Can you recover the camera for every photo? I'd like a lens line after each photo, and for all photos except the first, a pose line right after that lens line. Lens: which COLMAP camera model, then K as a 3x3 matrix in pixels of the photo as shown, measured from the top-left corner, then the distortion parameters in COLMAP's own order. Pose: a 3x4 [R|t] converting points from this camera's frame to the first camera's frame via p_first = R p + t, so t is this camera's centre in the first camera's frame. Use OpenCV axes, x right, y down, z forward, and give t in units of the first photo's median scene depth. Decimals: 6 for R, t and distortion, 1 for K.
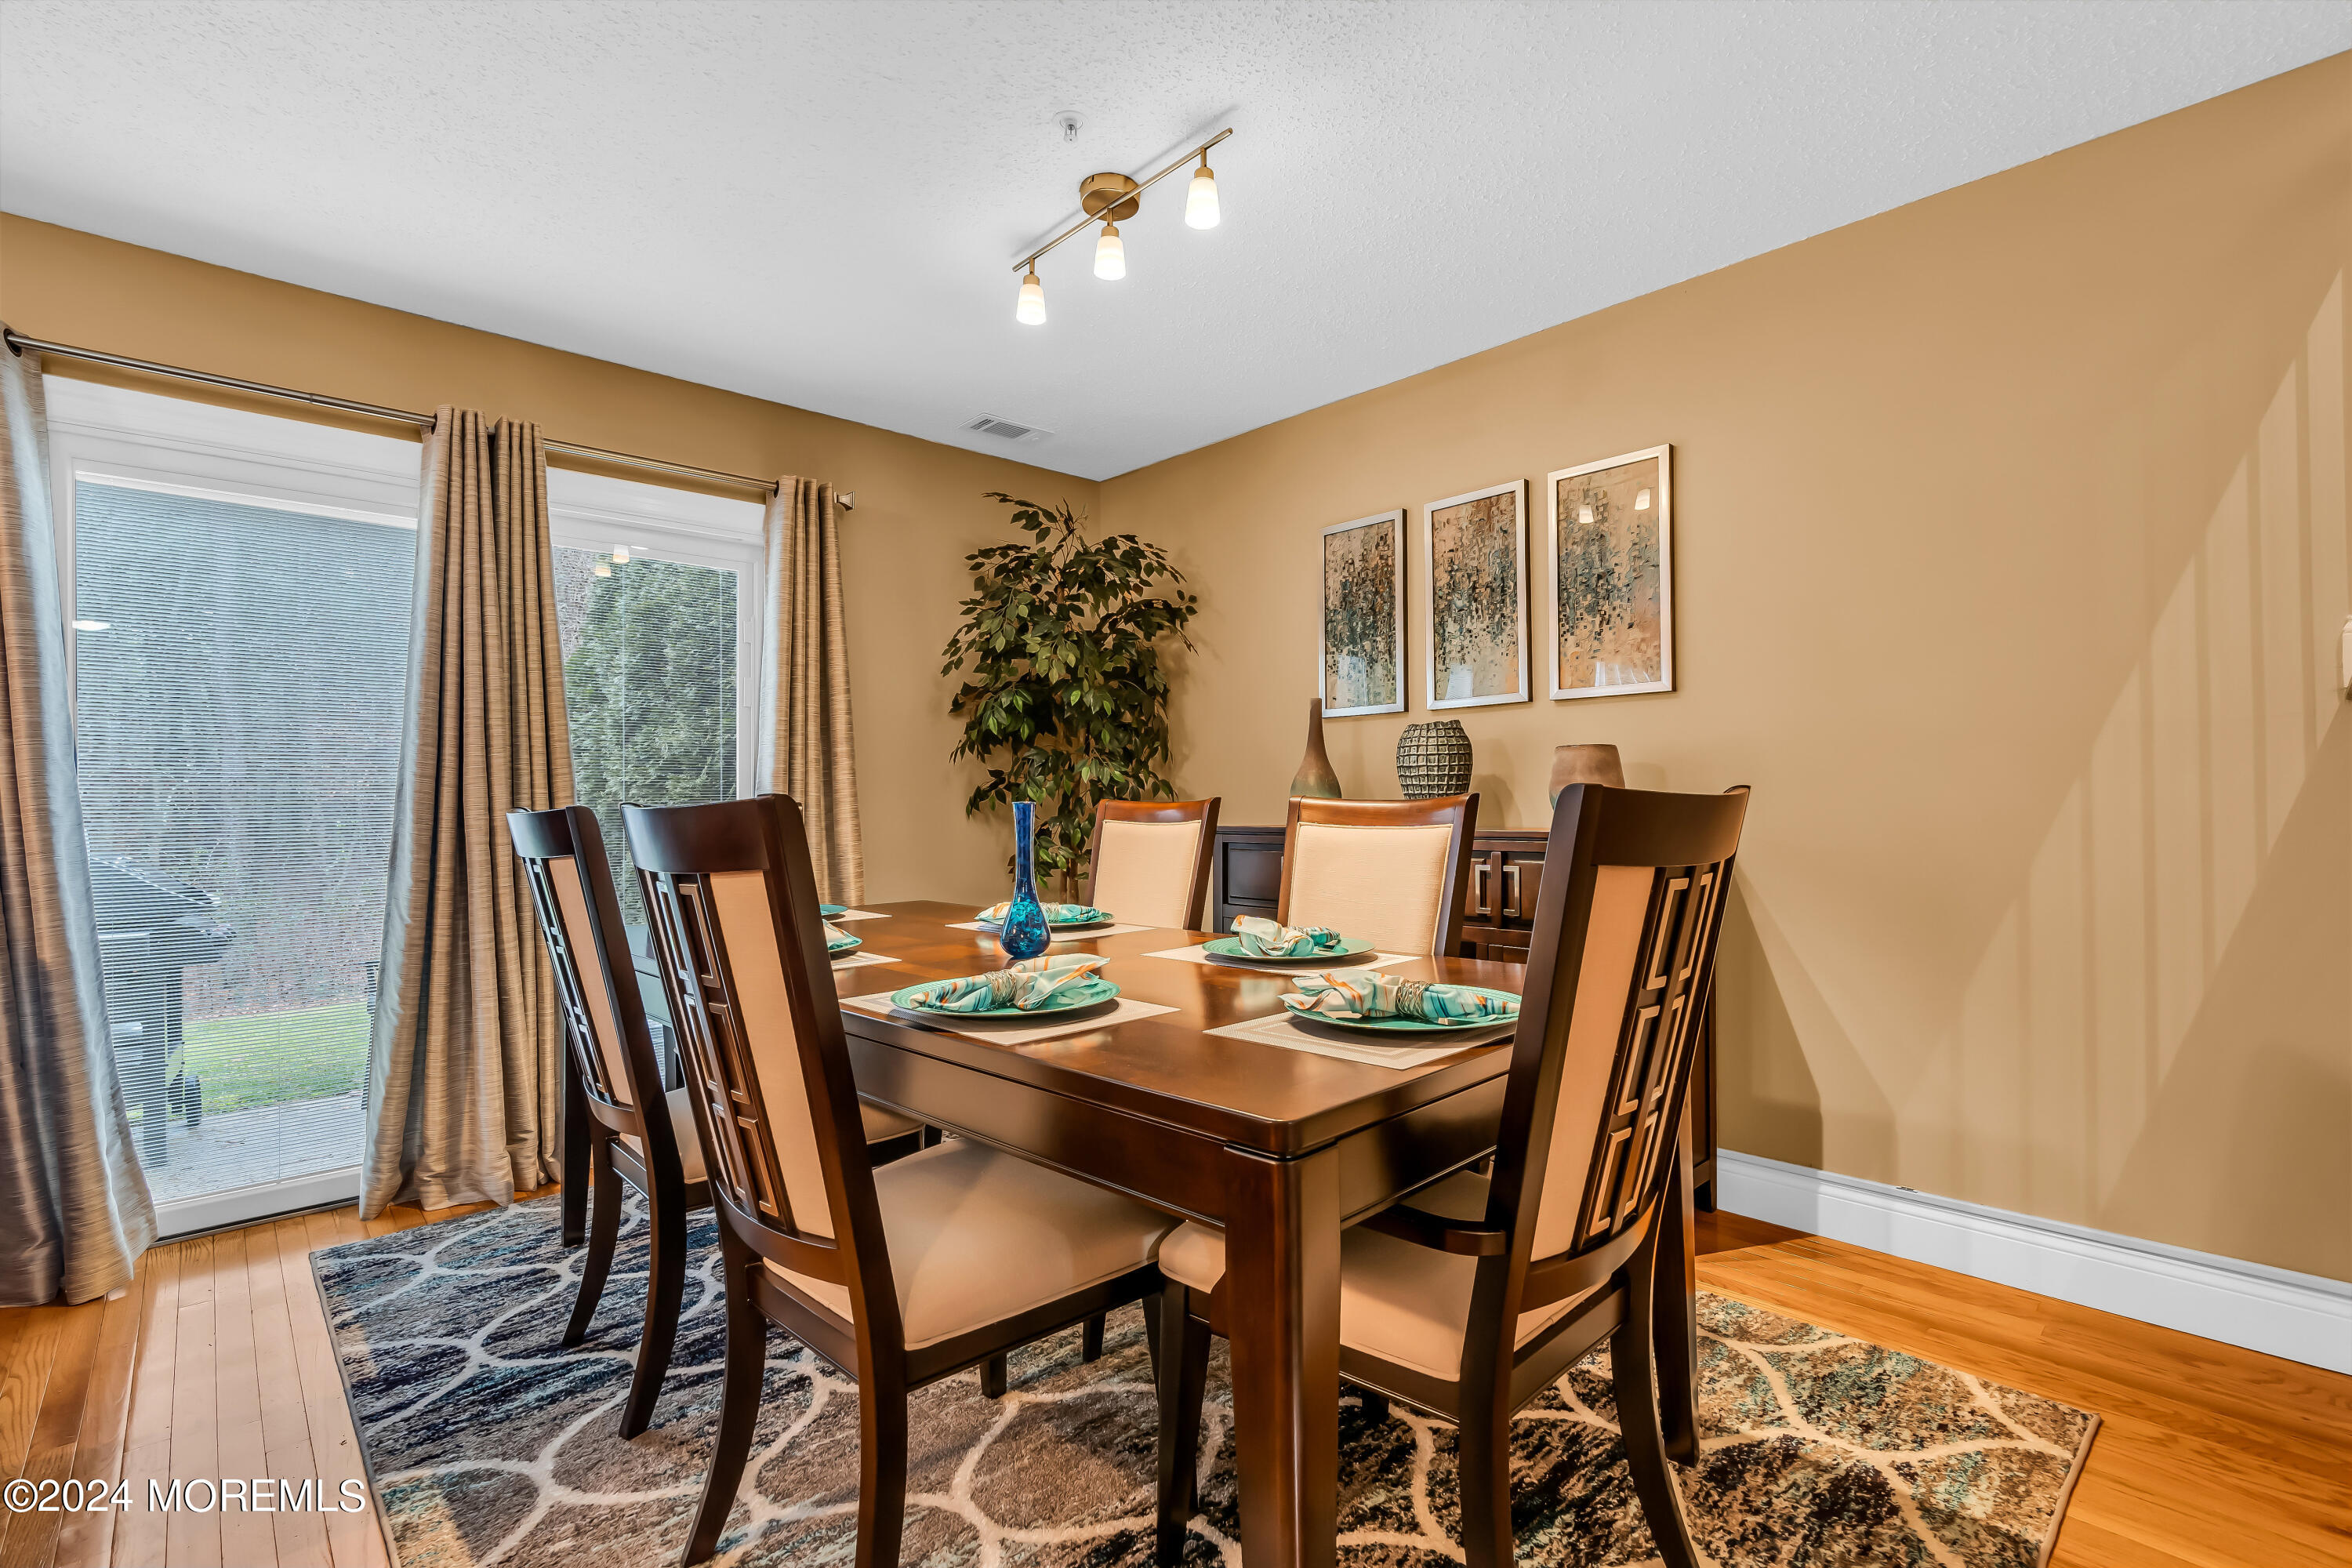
lens RADIAL K [[1061.2, 0, 1208.5], [0, 1061.2, 791.6], [0, 0, 1]] dist [-0.011181, 0.003587]
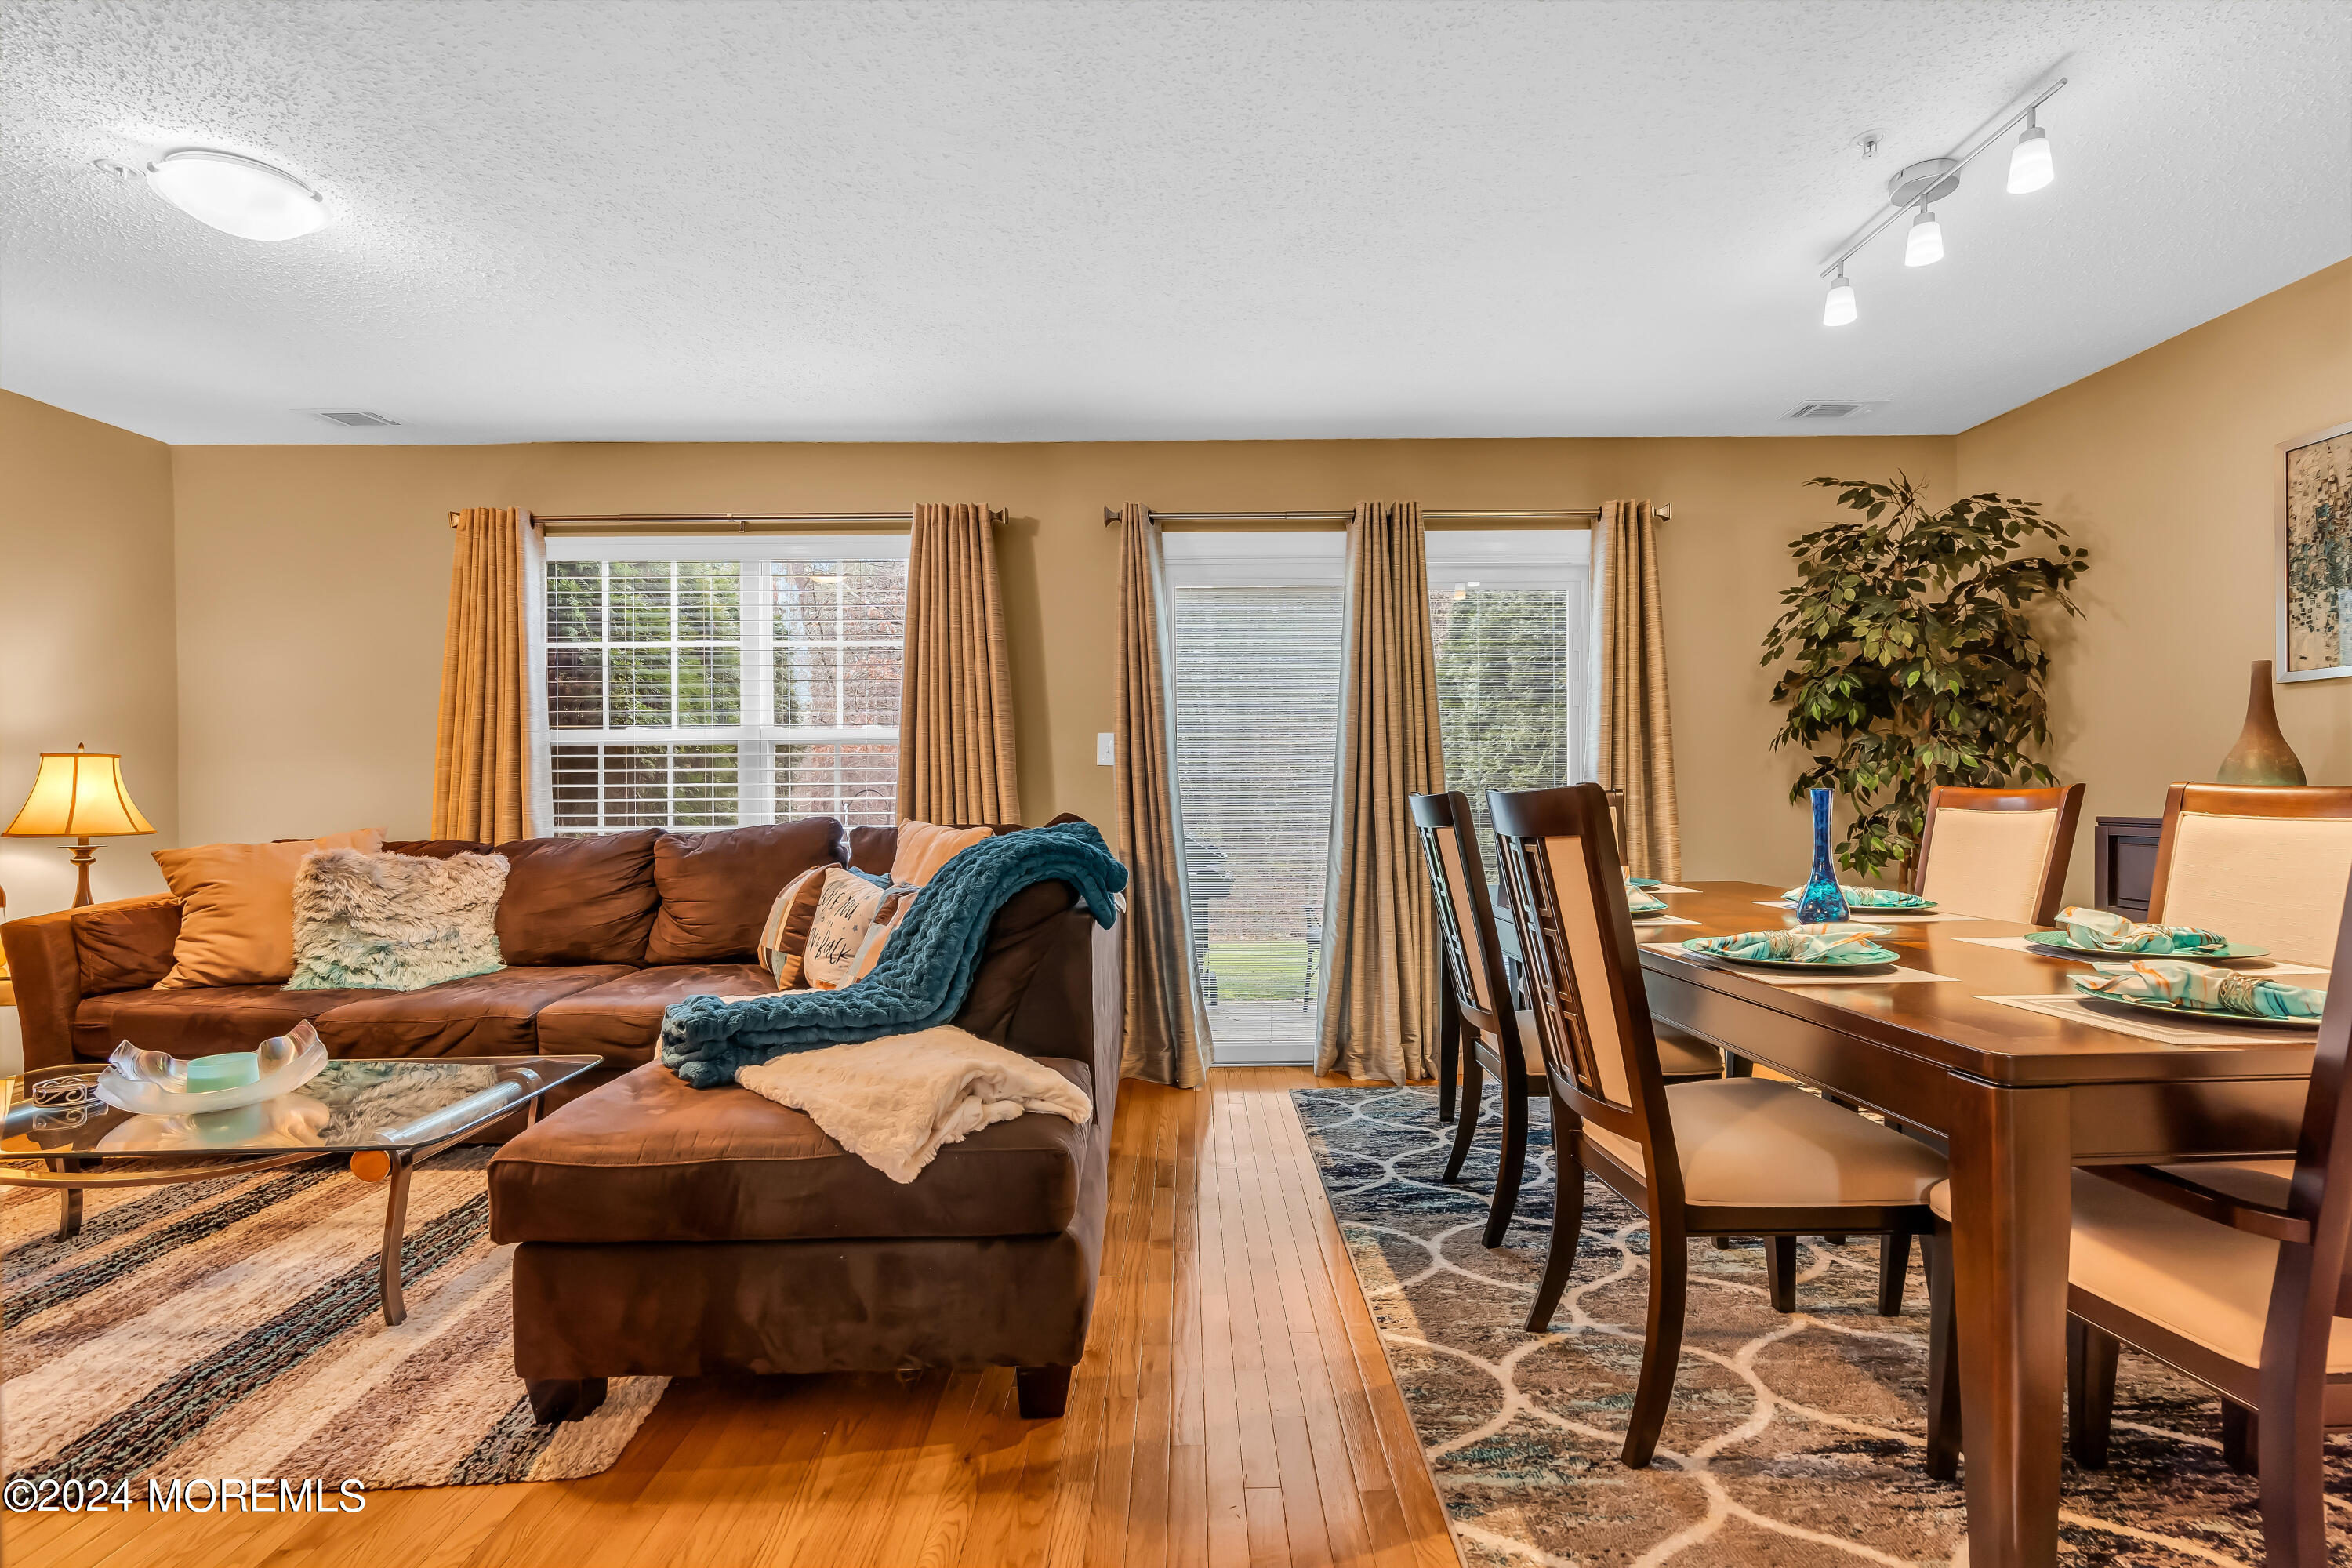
lens RADIAL K [[1060.8, 0, 1190.8], [0, 1060.8, 792.1], [0, 0, 1]] dist [-0.008884, 0.003764]
pose [[0.722389, 0.002989, -0.691480, 0.088071], [0.005385, 0.999936, 0.009948, -0.000607], [0.691466, -0.010910, 0.722327, -0.184617]]
